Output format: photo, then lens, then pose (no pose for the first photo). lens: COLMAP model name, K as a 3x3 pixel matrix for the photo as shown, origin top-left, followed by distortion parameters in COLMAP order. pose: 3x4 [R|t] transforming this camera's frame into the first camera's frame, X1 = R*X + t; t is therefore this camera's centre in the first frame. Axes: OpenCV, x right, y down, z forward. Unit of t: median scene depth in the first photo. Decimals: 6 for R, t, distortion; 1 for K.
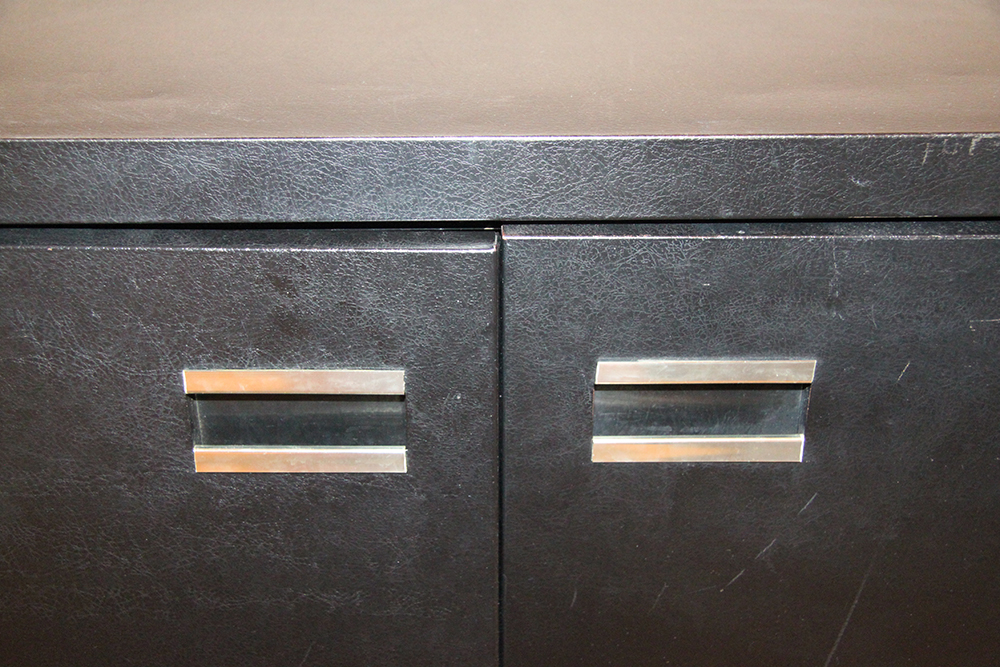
lens RADIAL K [[1424.8, 0, 502.6], [0, 1424.8, 334.0], [0, 0, 1]] dist [0.054679, 0.000000]
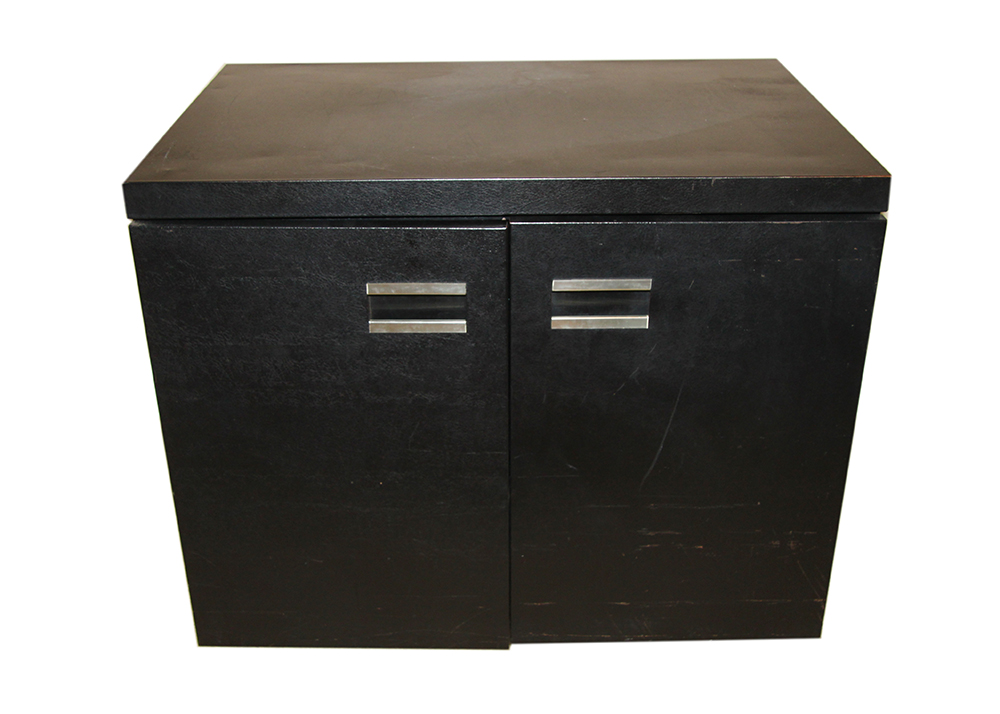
lens RADIAL K [[1241.1, 0, 500.6], [0, 1241.1, 357.0], [0, 0, 1]] dist [-0.037692, 0.000000]
pose [[0.999966, -0.001056, -0.008234, 0.001173], [0.001062, 0.999999, 0.000758, 0.138269], [0.008233, -0.000767, 0.999966, -0.931524]]
